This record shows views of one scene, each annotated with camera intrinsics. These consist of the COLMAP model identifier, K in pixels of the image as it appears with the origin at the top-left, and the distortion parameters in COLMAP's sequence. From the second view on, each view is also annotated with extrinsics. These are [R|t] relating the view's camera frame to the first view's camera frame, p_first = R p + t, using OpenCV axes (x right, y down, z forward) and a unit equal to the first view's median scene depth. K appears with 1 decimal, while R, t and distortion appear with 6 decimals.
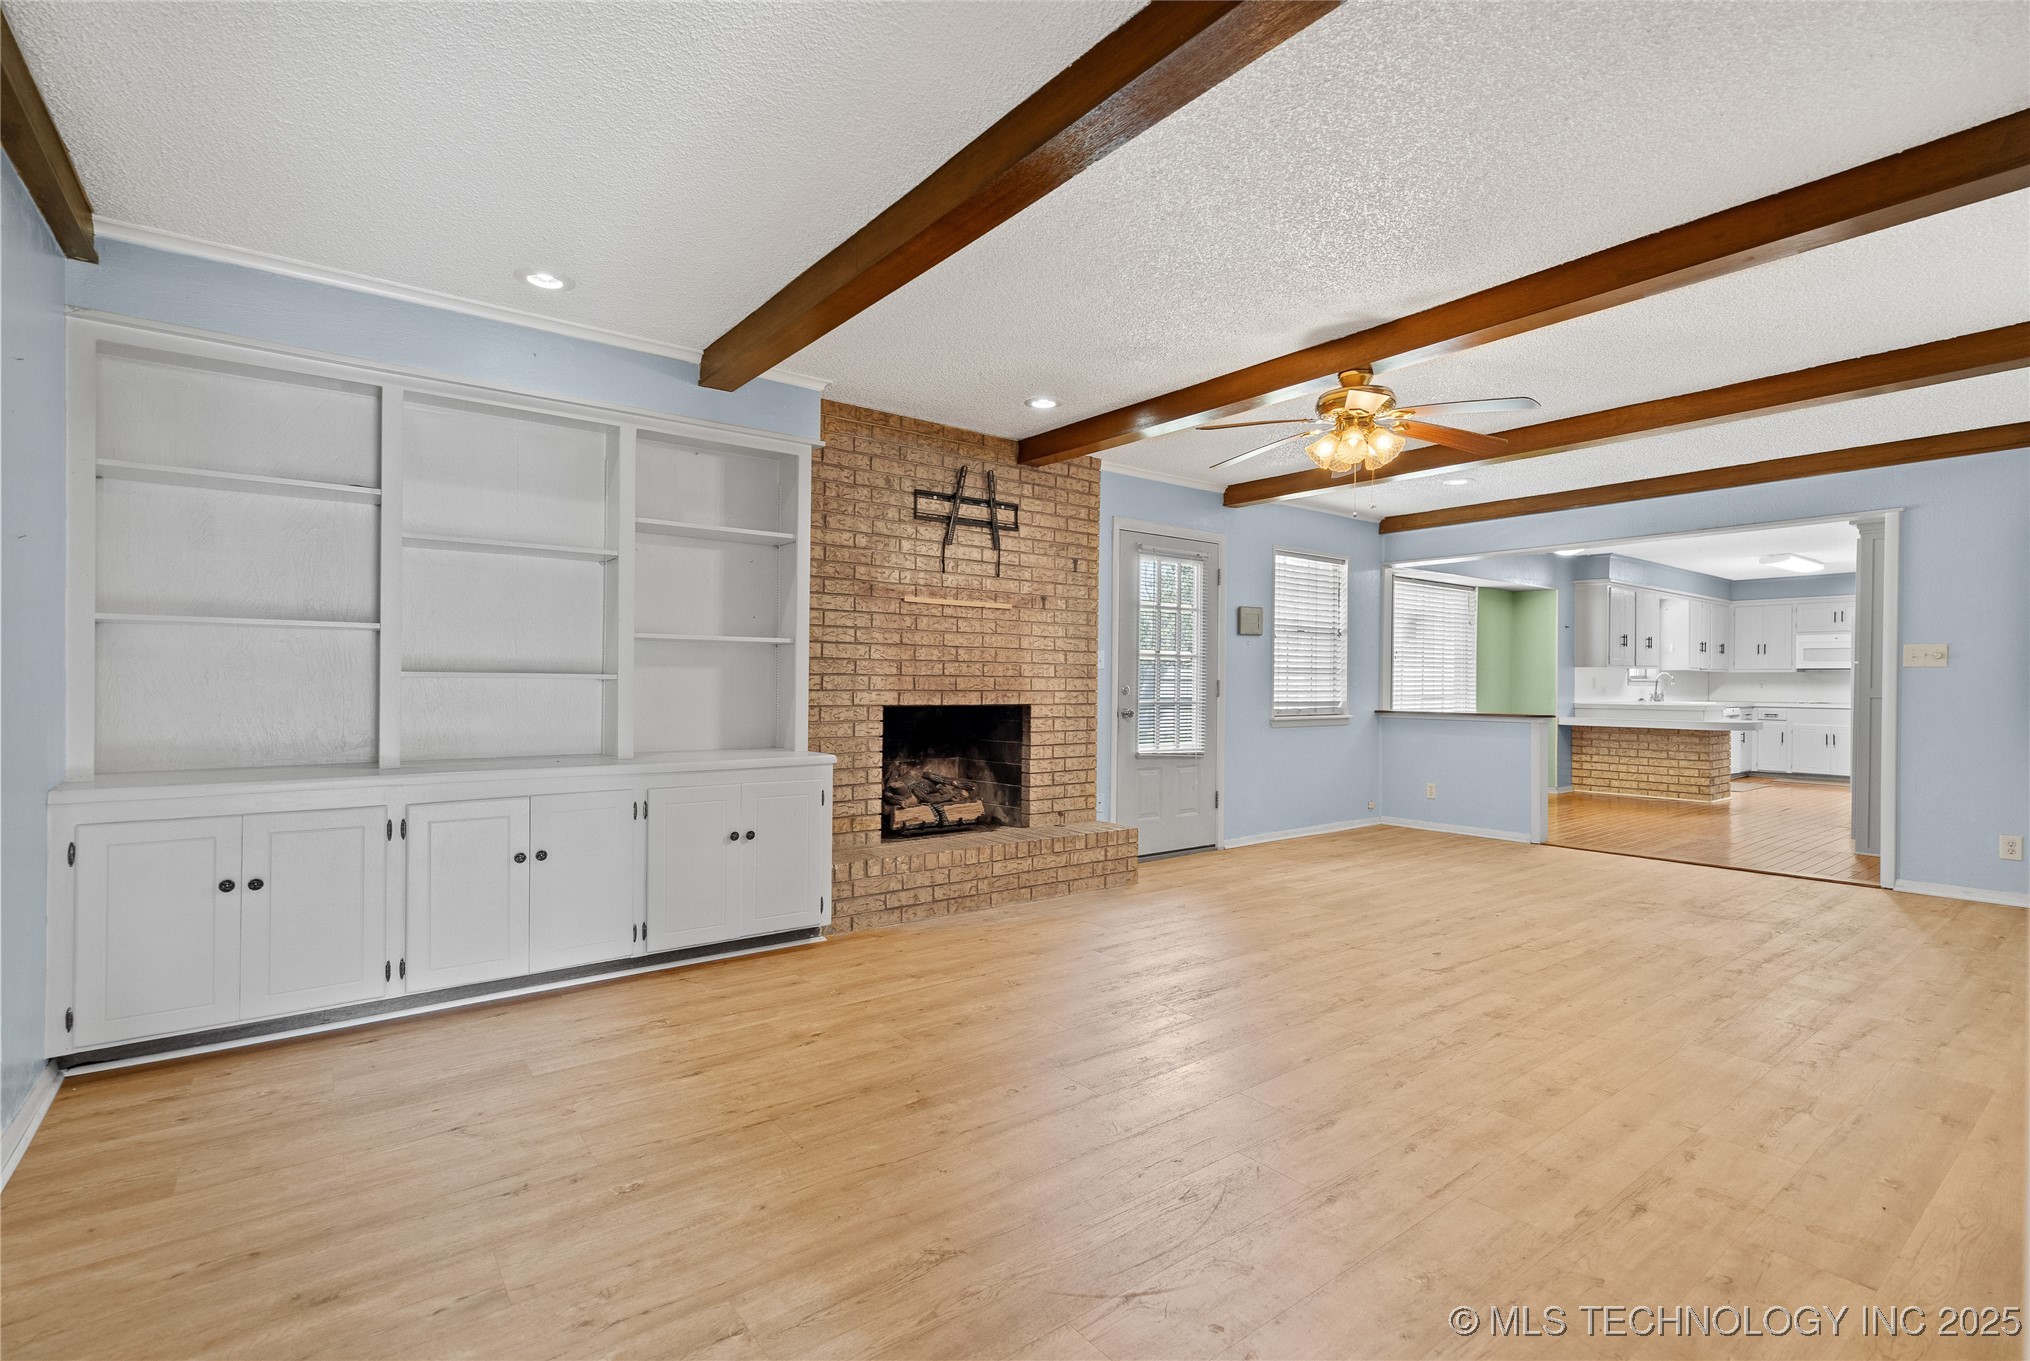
lens RADIAL K [[938.2, 0, 1020.4], [0, 938.2, 680.4], [0, 0, 1]] dist [-0.001162, 0.001089]
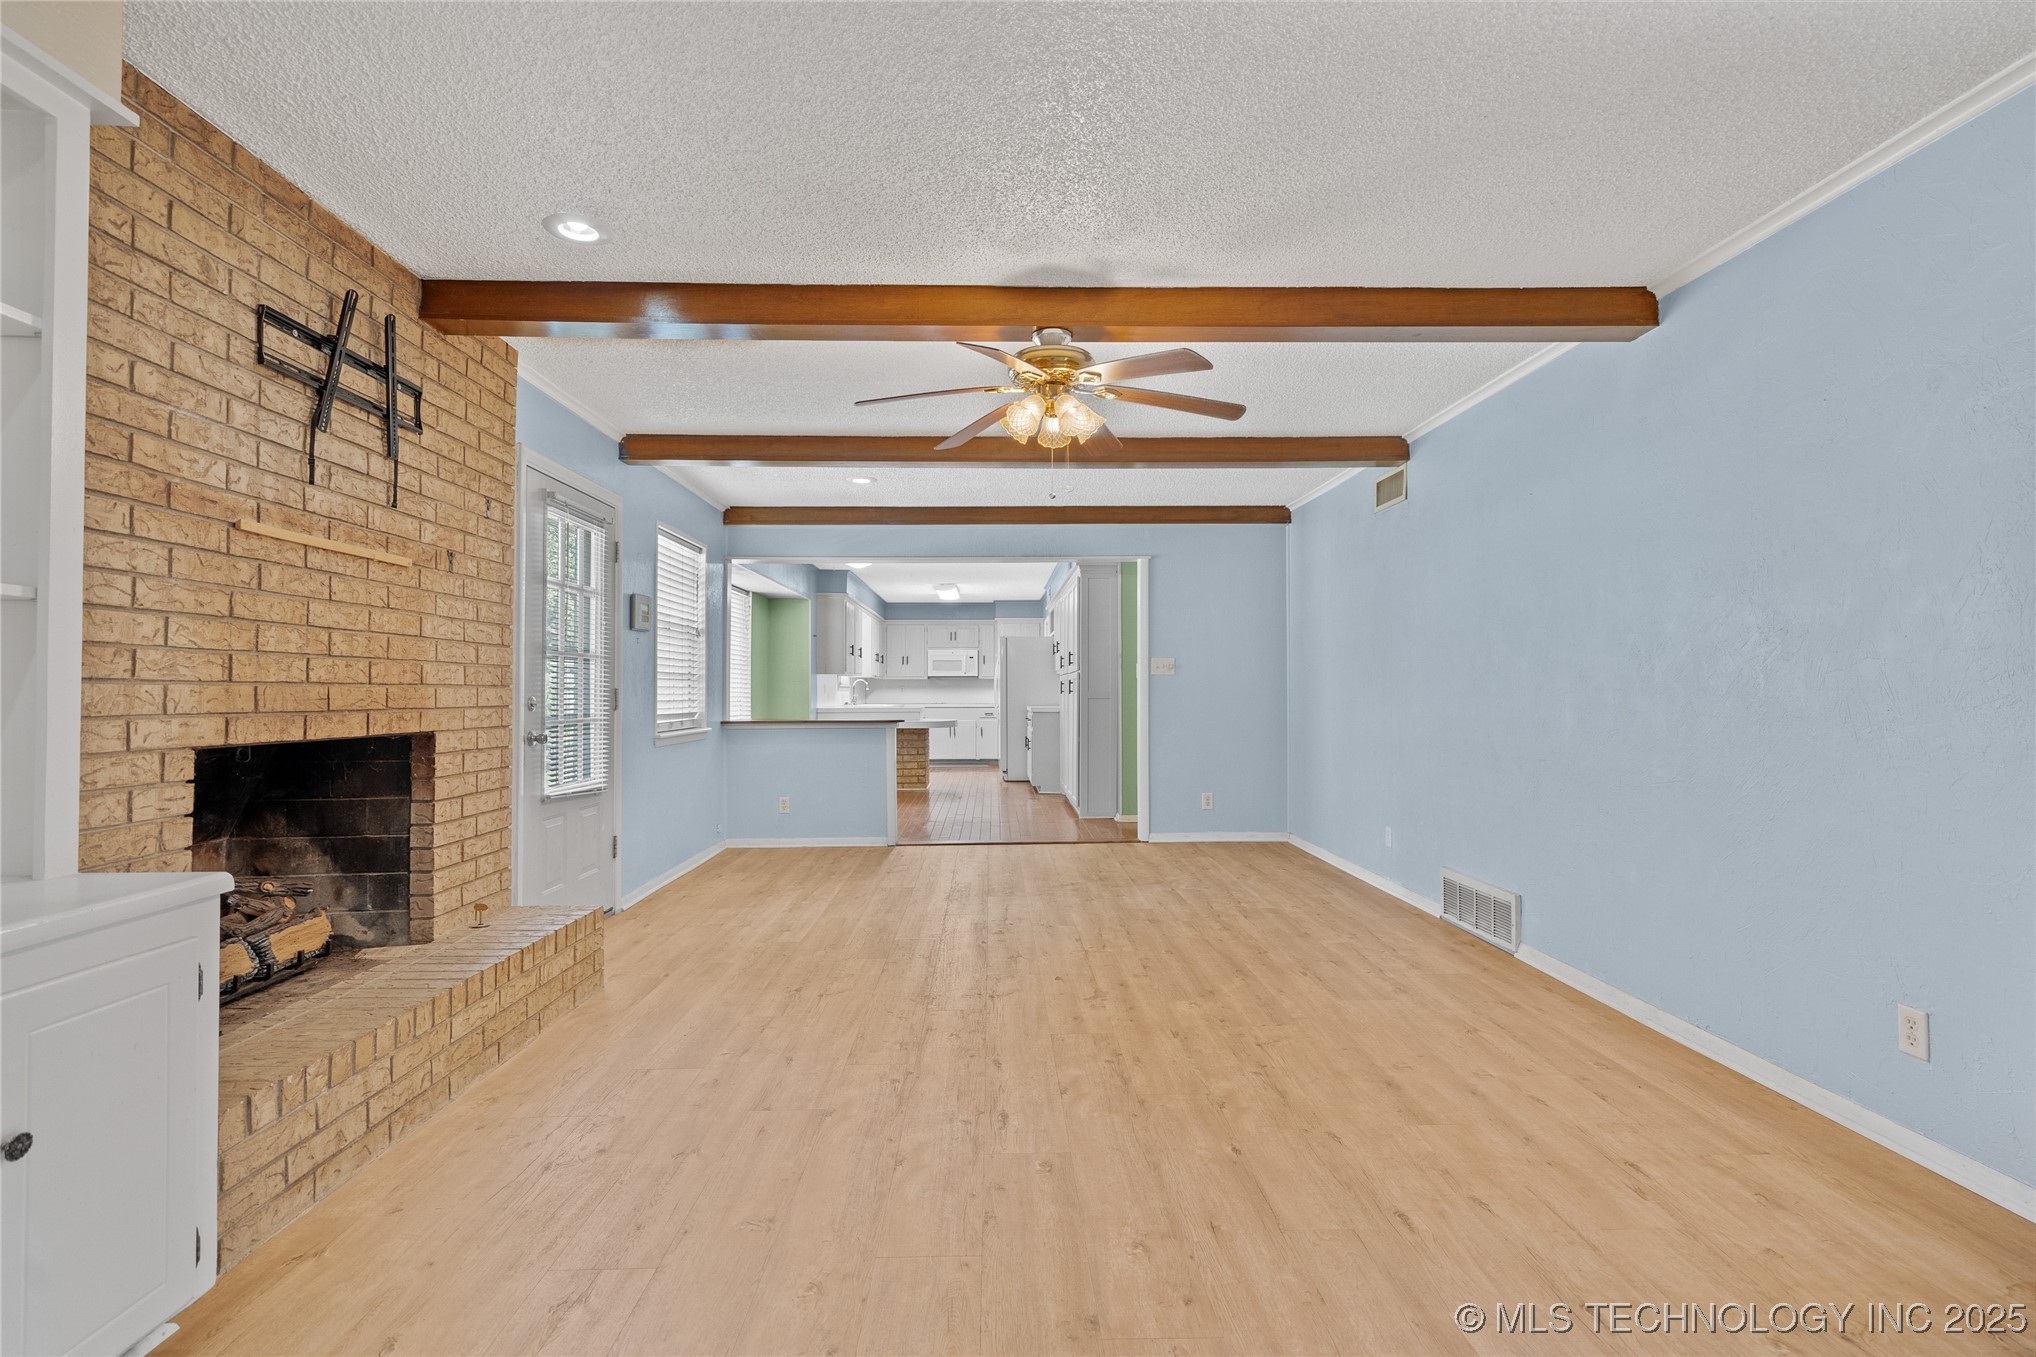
lens RADIAL K [[934.8, 0, 1015.8], [0, 934.8, 679.1], [0, 0, 1]] dist [-0.000884, 0.001356]
pose [[0.590429, 0.001190, 0.807089, -0.254815], [0.006070, 0.999964, -0.005915, -0.001734], [-0.807067, 0.008392, 0.590400, 0.365506]]
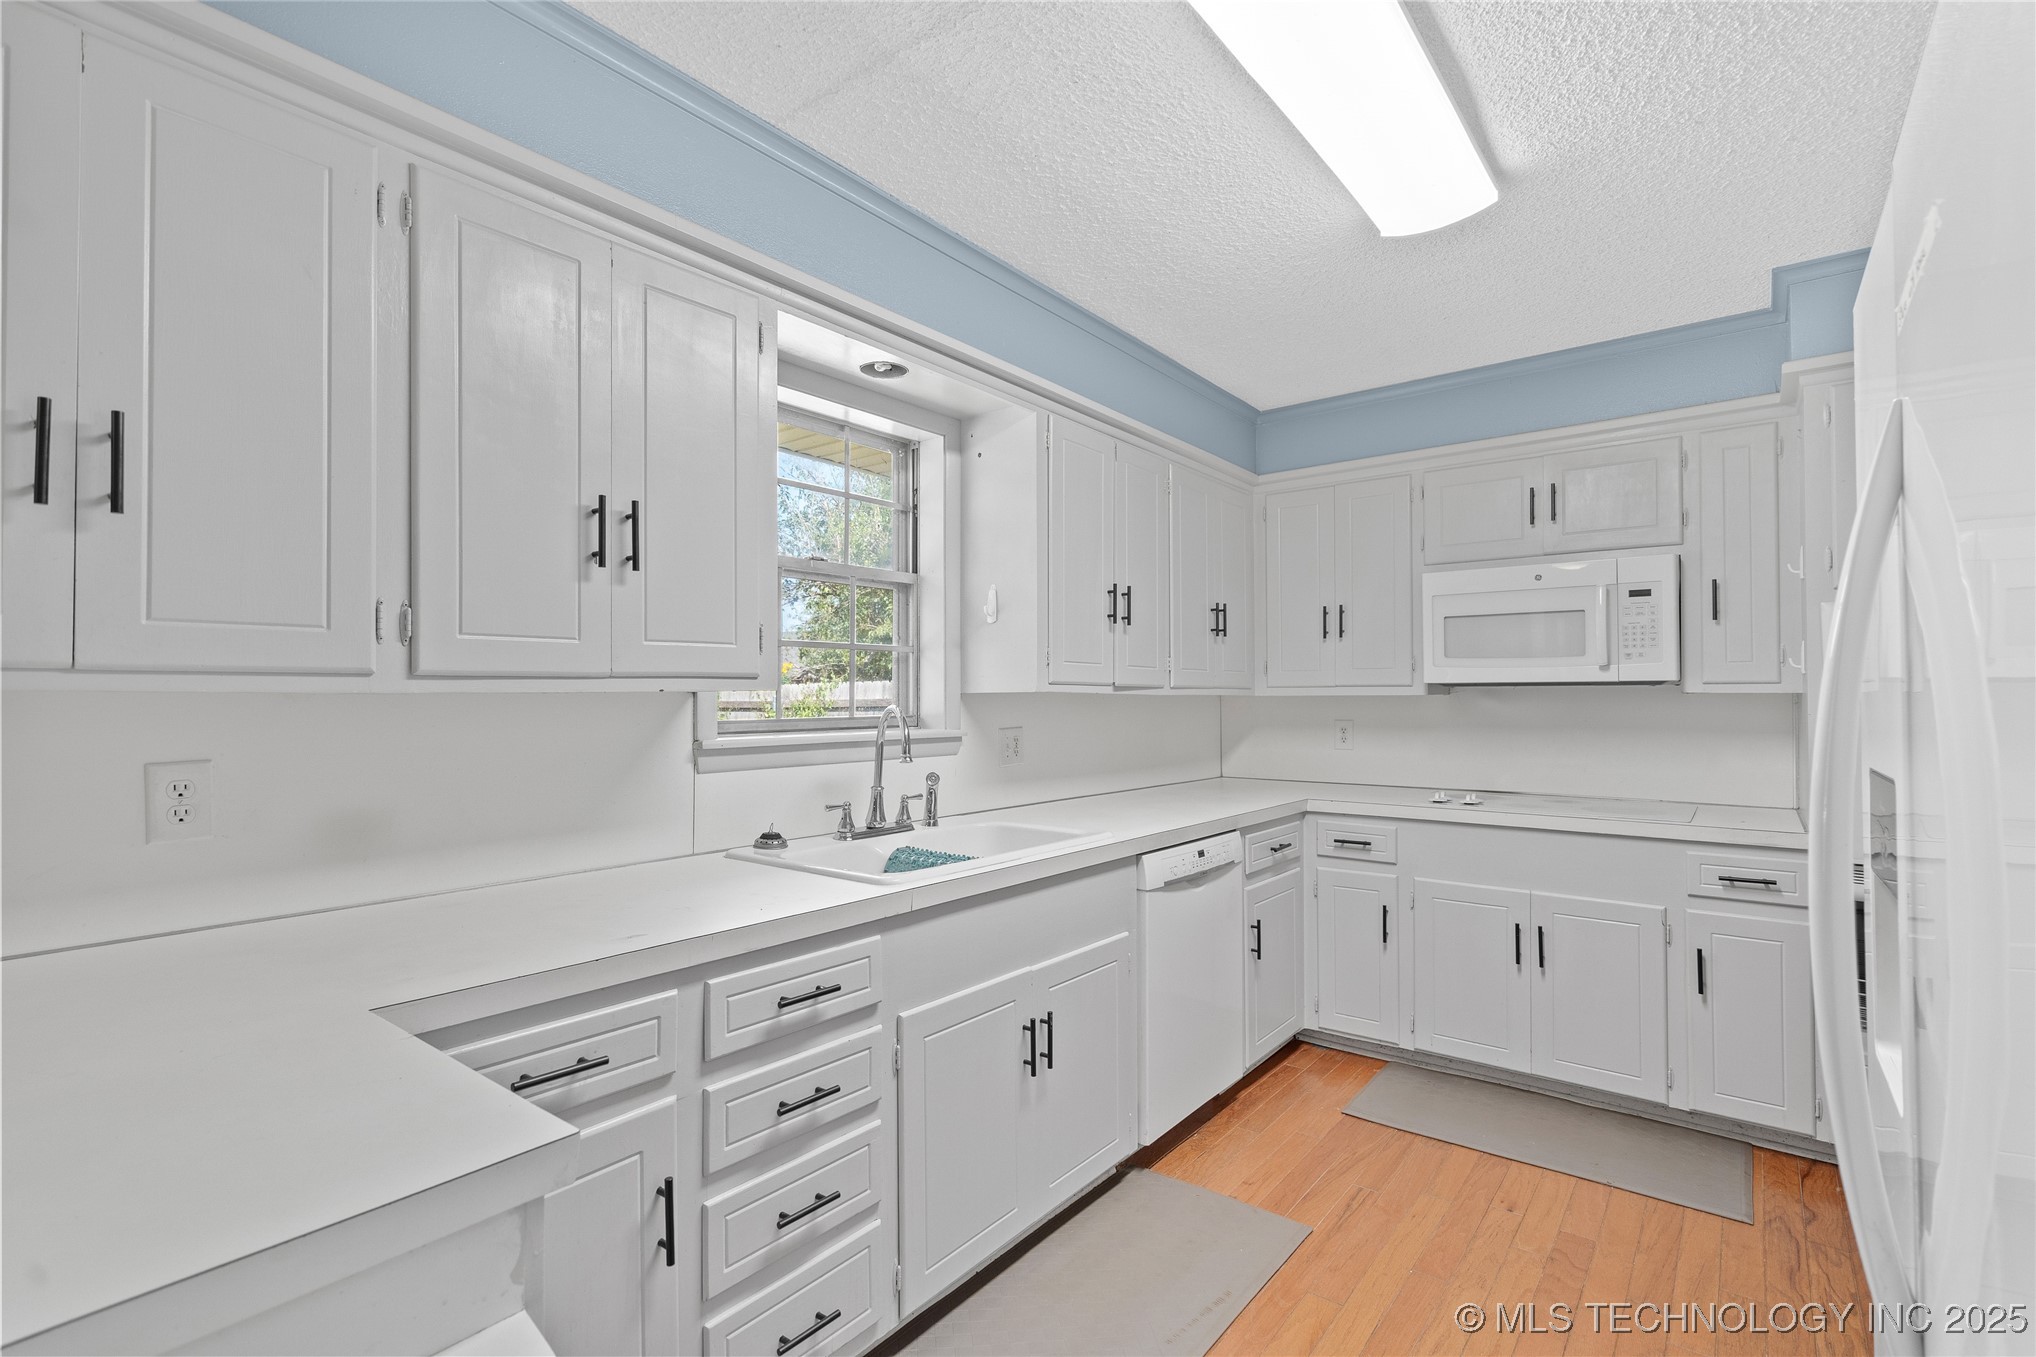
lens RADIAL K [[934.8, 0, 1015.8], [0, 934.8, 679.1], [0, 0, 1]] dist [-0.000884, 0.001356]
pose [[0.971389, -0.006110, 0.237415, 1.391096], [0.010285, 0.999813, -0.016349, -0.023286], [-0.237271, 0.018323, 0.971271, 1.637136]]
